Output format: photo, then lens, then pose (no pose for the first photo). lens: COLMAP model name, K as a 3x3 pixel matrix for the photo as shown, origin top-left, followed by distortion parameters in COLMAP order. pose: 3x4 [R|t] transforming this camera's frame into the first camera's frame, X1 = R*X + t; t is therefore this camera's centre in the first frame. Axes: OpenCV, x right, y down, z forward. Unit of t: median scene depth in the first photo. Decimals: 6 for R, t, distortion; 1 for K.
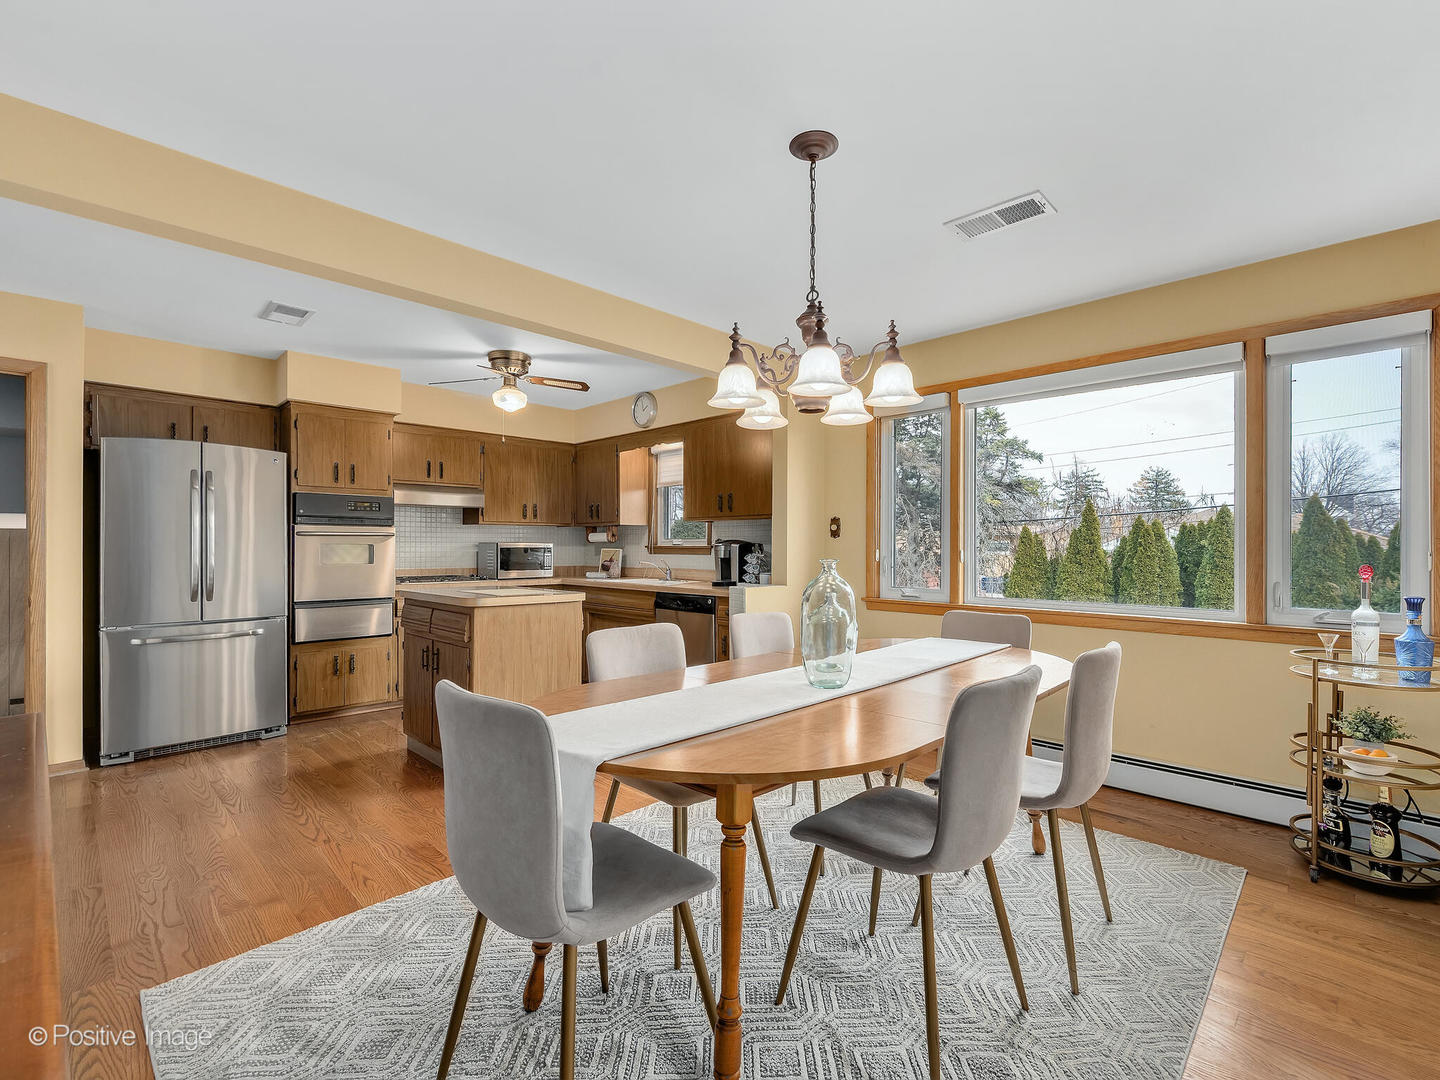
lens RADIAL K [[647.0, 0, 727.0], [0, 647.0, 544.8], [0, 0, 1]] dist [0.002133, -0.001023]
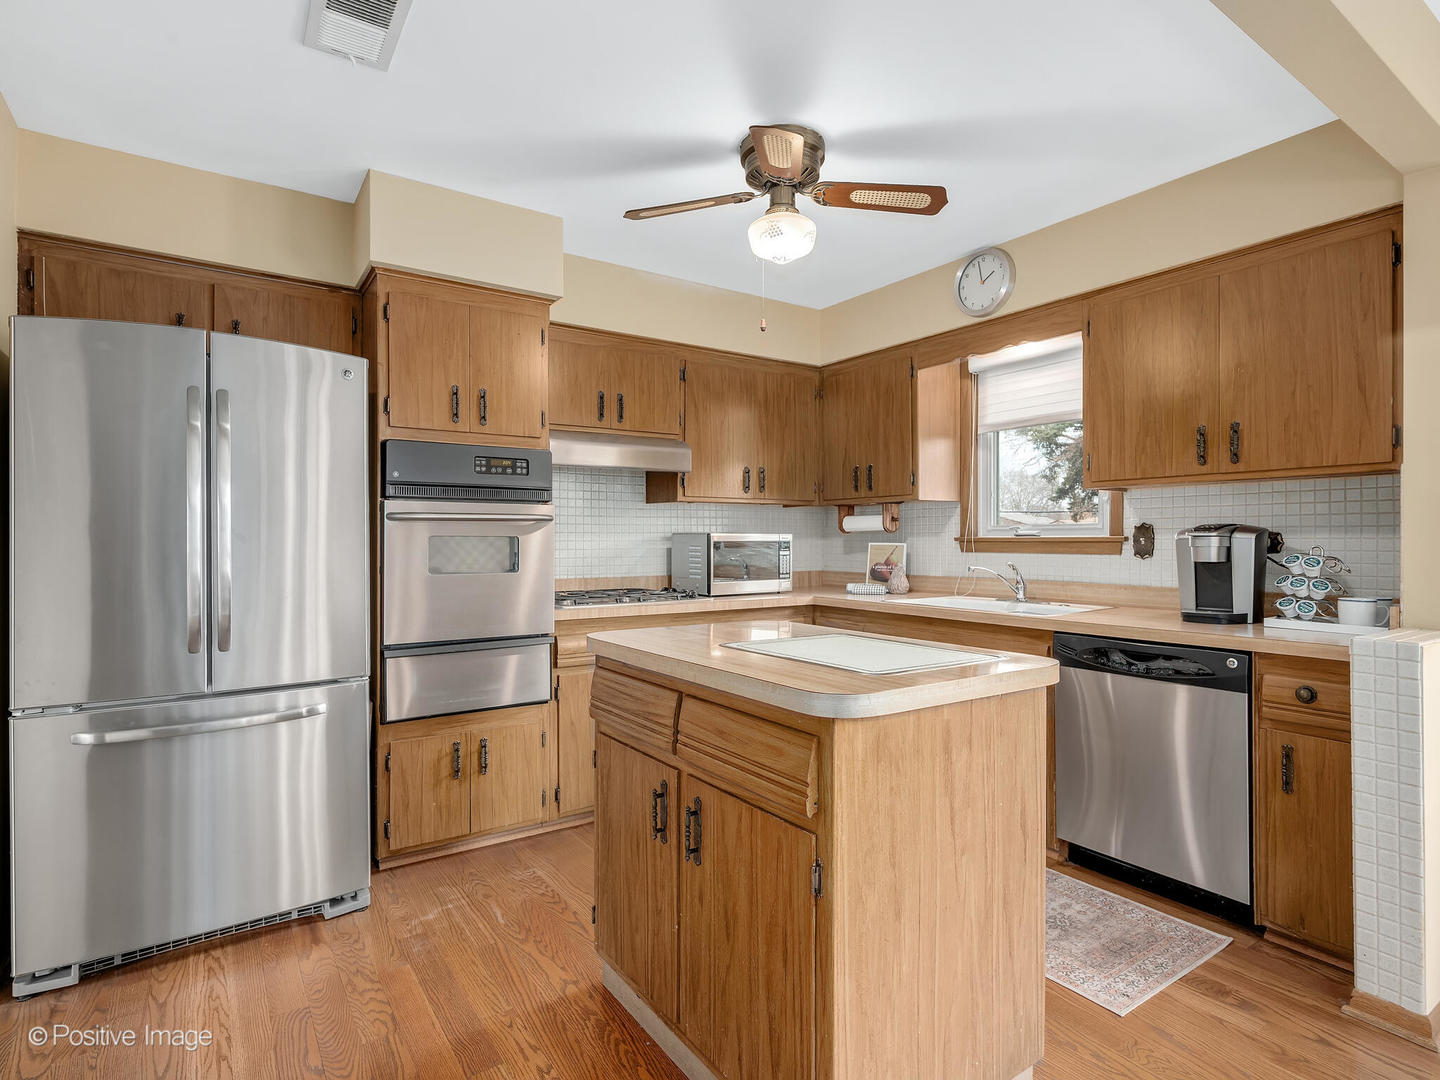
lens RADIAL K [[749.9, 0, 734.0], [0, 749.9, 538.7], [0, 0, 1]] dist [0.002955, -0.000175]
pose [[0.983812, -0.003463, -0.179169, -0.253352], [0.003842, 0.999991, 0.001771, 0.000709], [0.179162, -0.002431, 0.983817, 0.410363]]
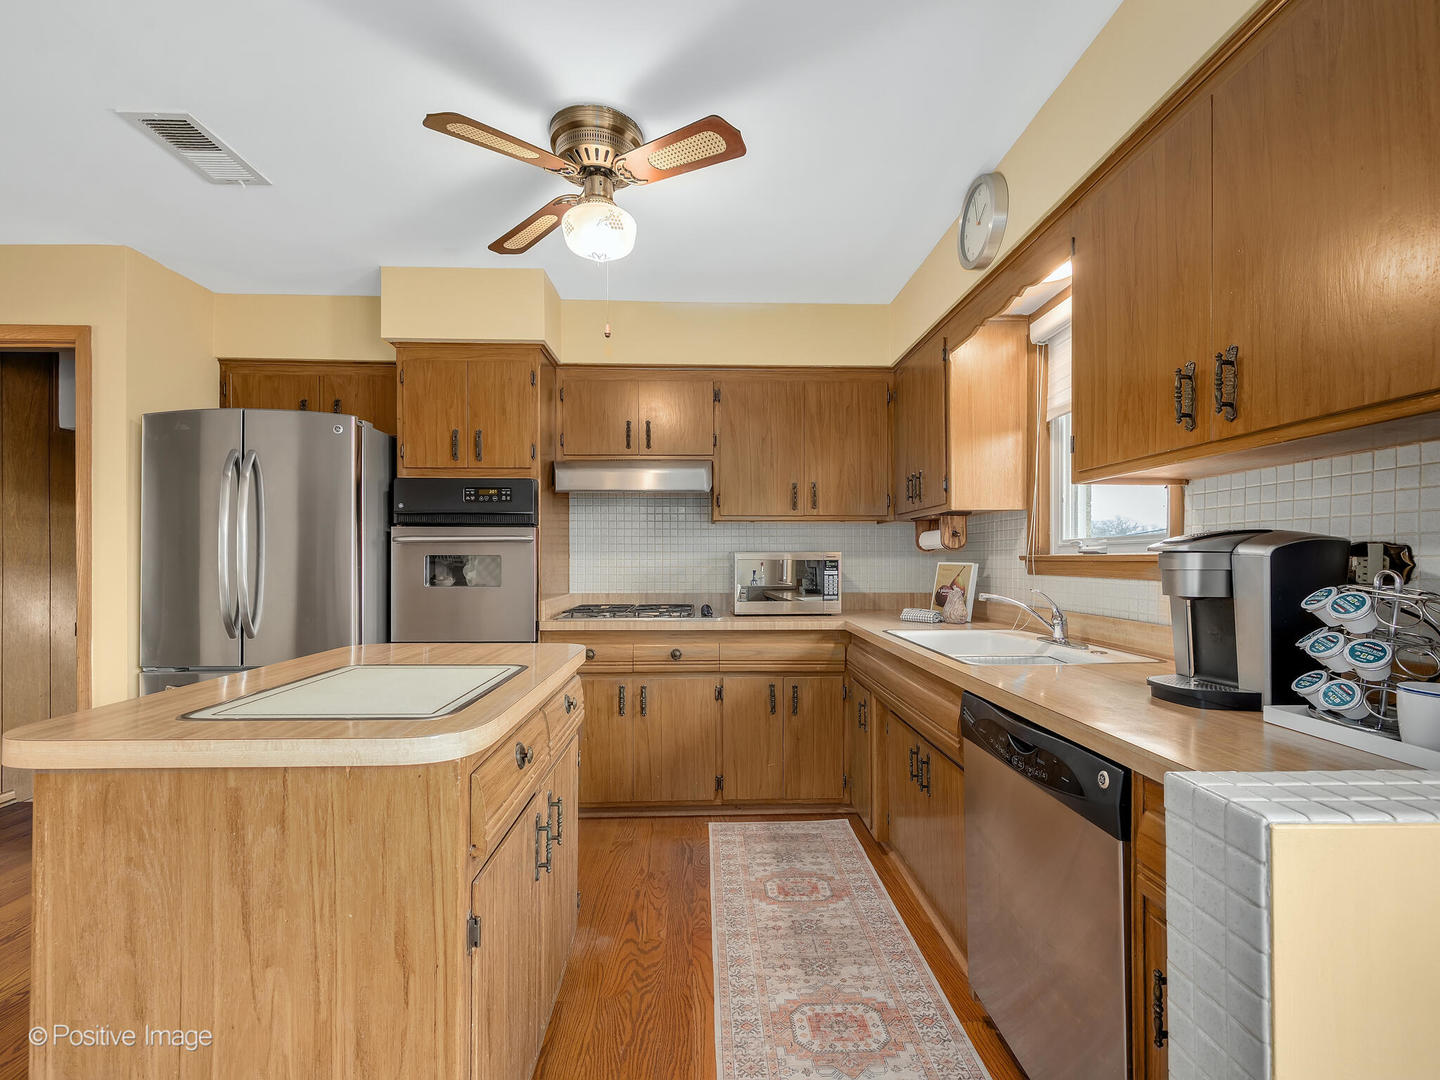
lens RADIAL K [[647.0, 0, 722.1], [0, 647.0, 557.5], [0, 0, 1]] dist [0.002133, -0.001023]
pose [[0.736626, -0.003826, -0.676290, 0.030568], [0.004307, 0.999990, -0.000967, 0.002869], [0.676287, -0.002201, 0.736635, 0.678757]]
